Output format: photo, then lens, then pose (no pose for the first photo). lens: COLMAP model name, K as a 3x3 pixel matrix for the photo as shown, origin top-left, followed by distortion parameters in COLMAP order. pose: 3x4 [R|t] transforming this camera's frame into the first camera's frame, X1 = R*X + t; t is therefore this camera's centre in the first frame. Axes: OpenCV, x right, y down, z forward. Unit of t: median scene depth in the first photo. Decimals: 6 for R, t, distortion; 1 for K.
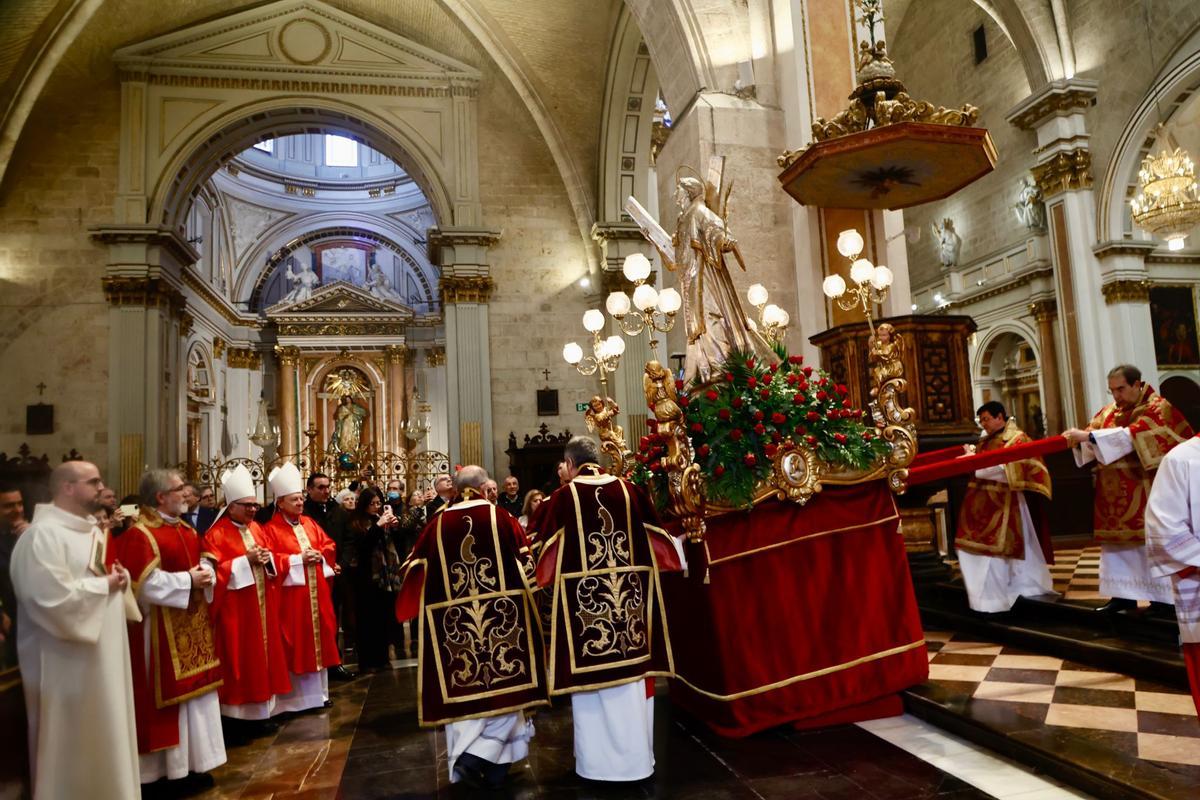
lens RADIAL K [[815.4, 0, 612.6], [0, 815.4, 401.8], [0, 0, 1]] dist [-0.068648, 0.033440]
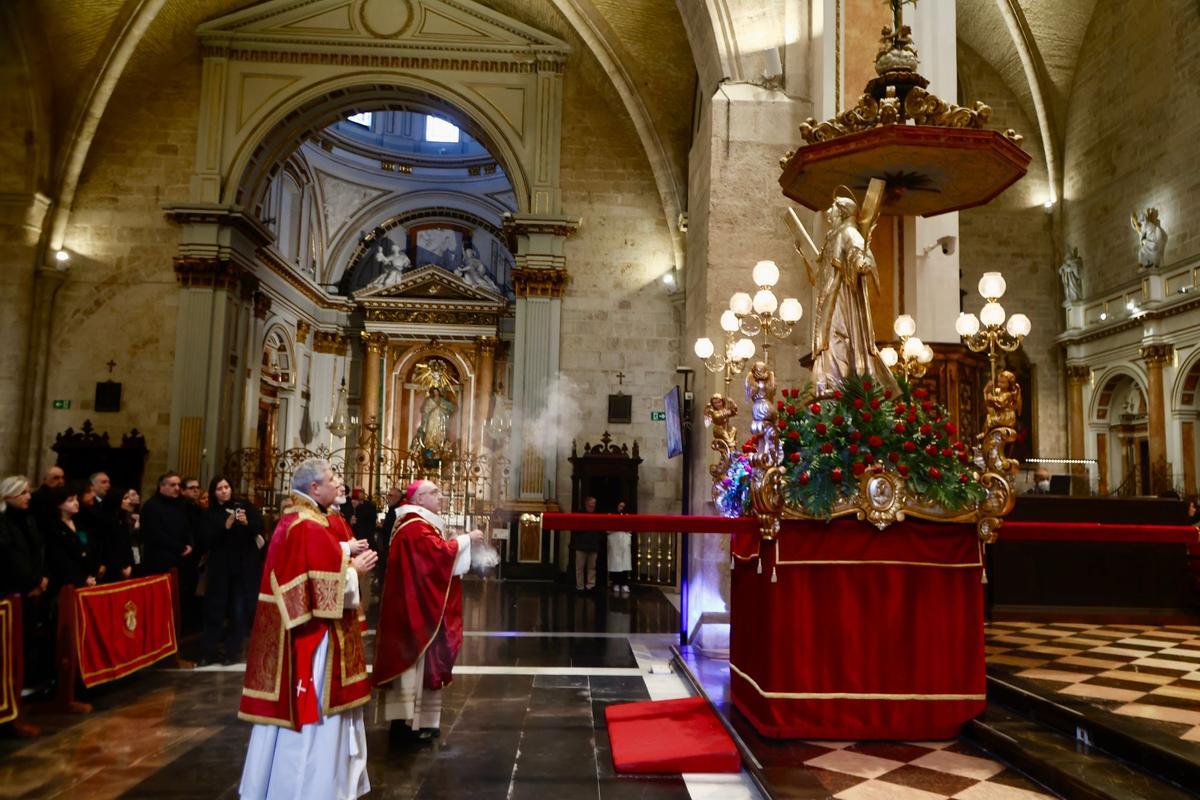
lens RADIAL K [[931.4, 0, 607.1], [0, 931.4, 399.8], [0, 0, 1]] dist [-0.012715, 0.013763]
pose [[0.980419, 0.055795, -0.188851, 0.104275], [-0.056363, 0.998408, 0.002367, -0.010995], [0.188683, 0.008324, 0.982003, -0.028298]]
